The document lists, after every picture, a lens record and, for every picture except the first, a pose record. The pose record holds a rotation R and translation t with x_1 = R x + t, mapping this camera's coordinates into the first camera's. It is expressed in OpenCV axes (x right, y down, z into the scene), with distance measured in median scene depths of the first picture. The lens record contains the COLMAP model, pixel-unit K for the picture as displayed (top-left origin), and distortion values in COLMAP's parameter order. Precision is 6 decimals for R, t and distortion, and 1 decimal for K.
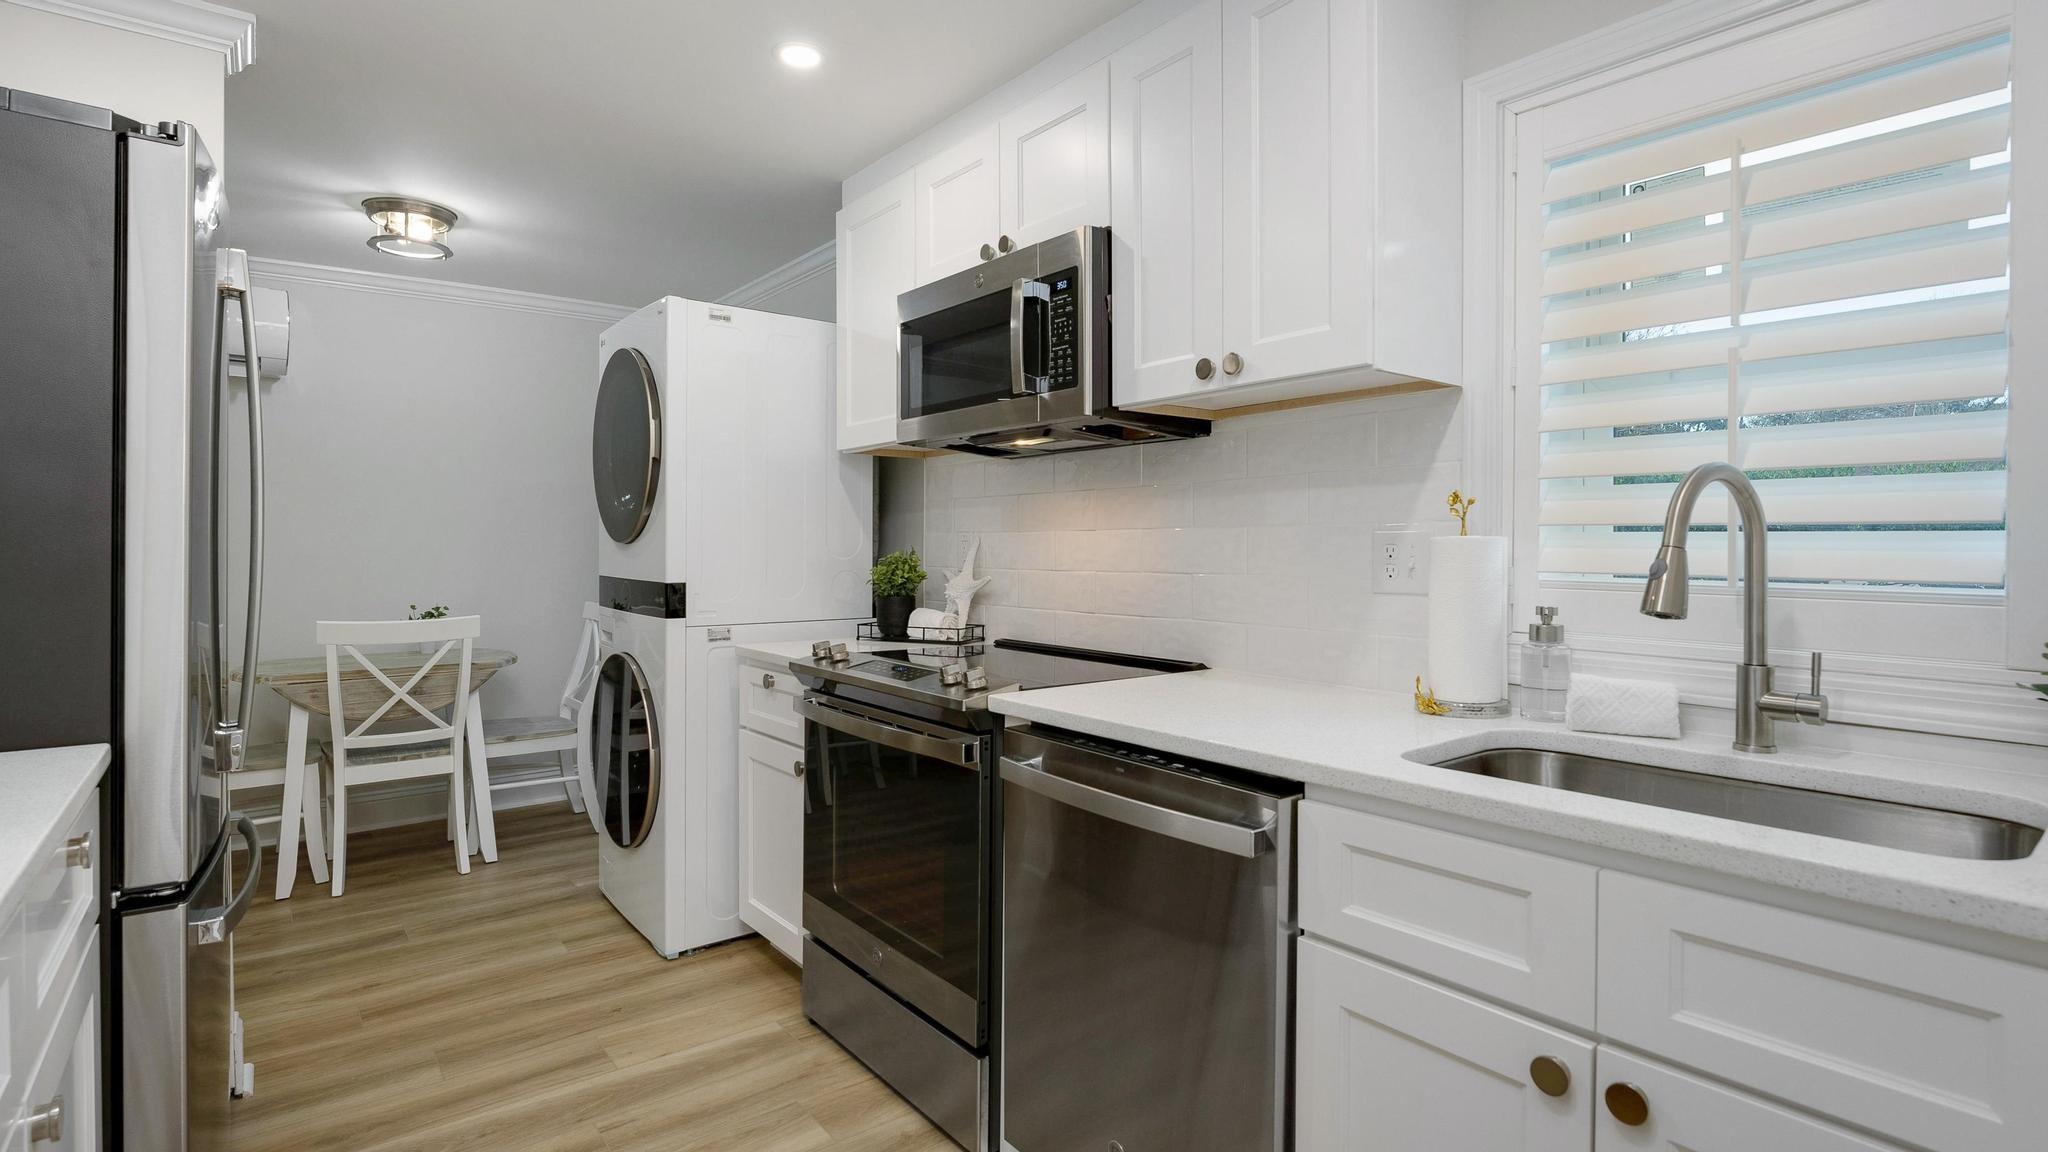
lens RADIAL K [[969.7, 0, 1024.0], [0, 969.7, 576.0], [0, 0, 1]] dist [0.000010, -0.000037]
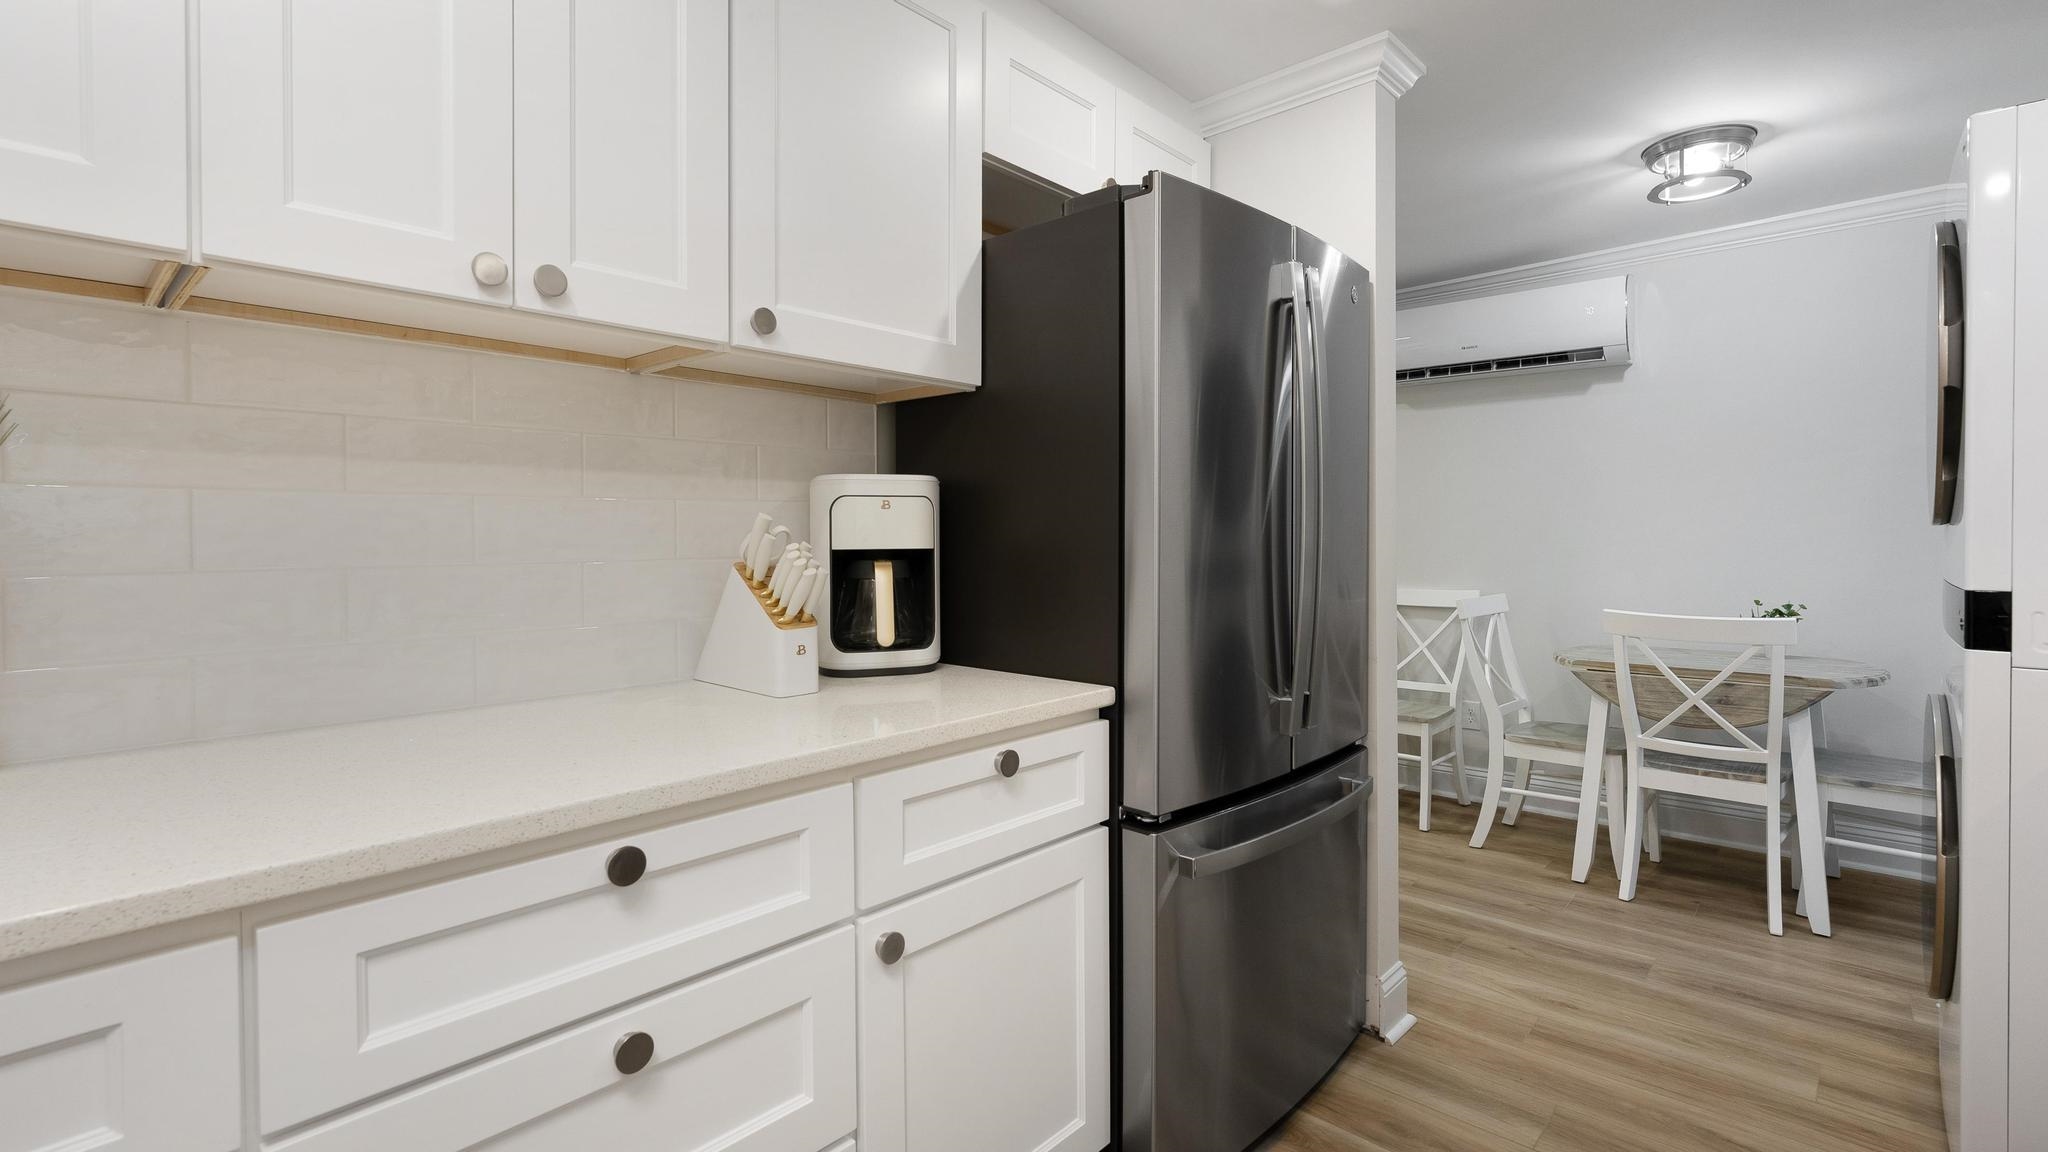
lens RADIAL K [[929.8, 0, 1027.9], [0, 929.8, 545.5], [0, 0, 1]] dist [0.000256, -0.000176]
pose [[0.164927, 0.010625, -0.986249, 0.091279], [-0.026878, 0.999619, 0.006274, -0.007254], [0.985939, 0.025474, 0.165150, 0.264794]]
